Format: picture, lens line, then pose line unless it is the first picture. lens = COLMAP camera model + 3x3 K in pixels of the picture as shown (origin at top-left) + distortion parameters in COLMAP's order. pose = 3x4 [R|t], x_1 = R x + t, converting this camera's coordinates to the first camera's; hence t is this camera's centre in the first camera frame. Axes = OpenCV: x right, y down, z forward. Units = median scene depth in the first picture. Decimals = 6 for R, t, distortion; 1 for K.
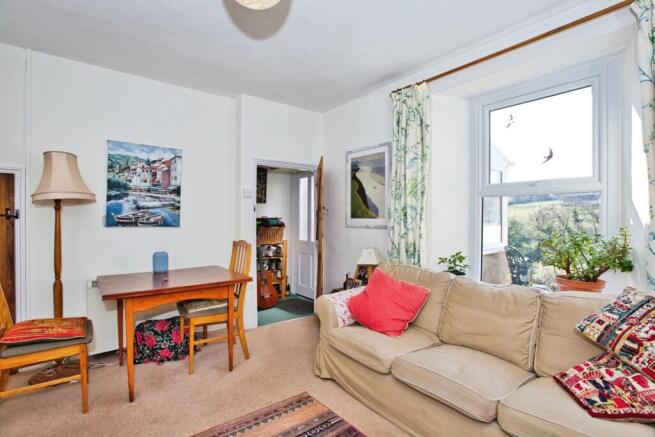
lens RADIAL K [[306.3, 0, 330.5], [0, 306.3, 203.2], [0, 0, 1]] dist [-0.056604, 0.022877]
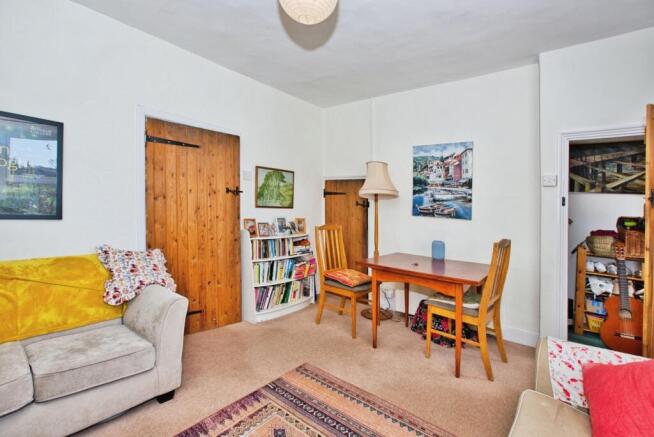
lens RADIAL K [[305.8, 0, 330.0], [0, 305.8, 203.3], [0, 0, 1]] dist [-0.056604, 0.022877]
pose [[0.207336, -0.001345, -0.978269, 0.405542], [-0.000636, 0.999999, -0.001510, 0.027789], [0.978270, 0.000935, 0.207335, 0.373654]]
